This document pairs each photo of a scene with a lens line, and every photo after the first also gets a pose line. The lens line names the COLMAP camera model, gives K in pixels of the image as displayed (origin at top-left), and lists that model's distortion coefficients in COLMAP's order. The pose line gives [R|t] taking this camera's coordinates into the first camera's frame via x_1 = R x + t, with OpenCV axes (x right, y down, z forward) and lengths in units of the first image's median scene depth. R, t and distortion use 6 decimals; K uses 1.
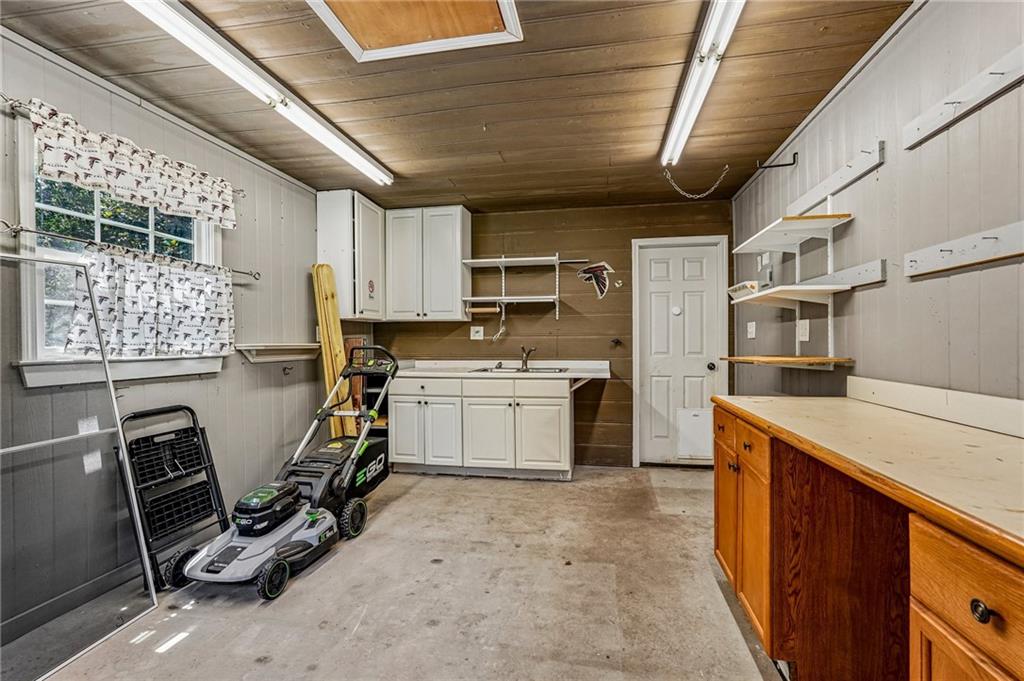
lens RADIAL K [[466.9, 0, 510.1], [0, 466.9, 342.1], [0, 0, 1]] dist [-0.006318, 0.006385]
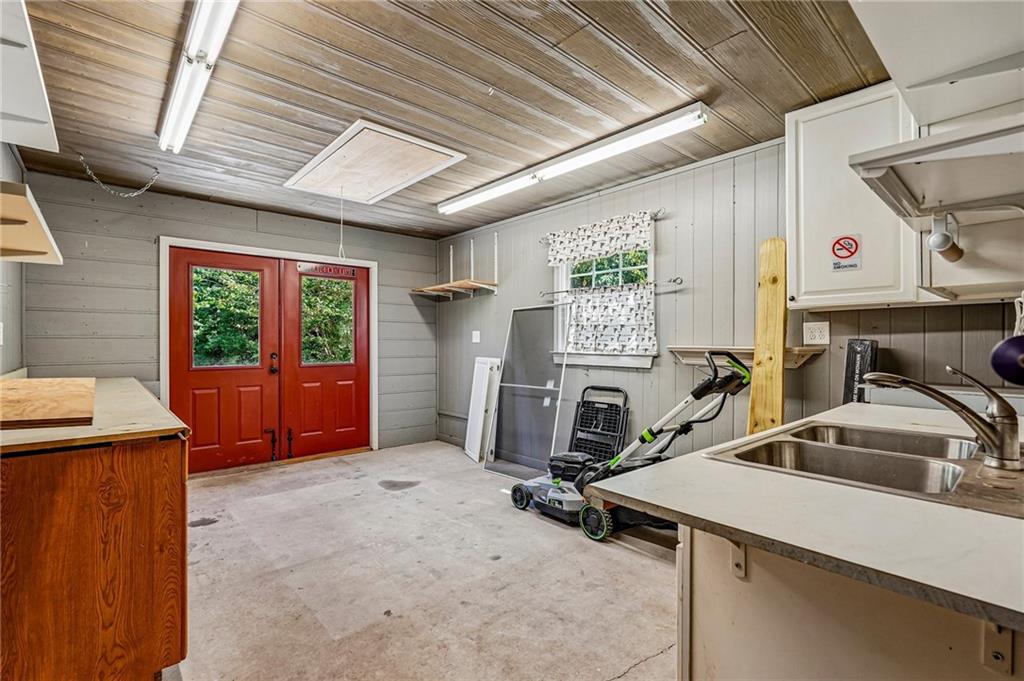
lens RADIAL K [[466.9, 0, 508.2], [0, 466.9, 341.7], [0, 0, 1]] dist [-0.006318, 0.006385]
pose [[-0.613349, -0.000107, -0.789812, 0.652183], [-0.005149, 0.999979, 0.003863, -0.008990], [0.789795, 0.006436, -0.613337, 1.690265]]
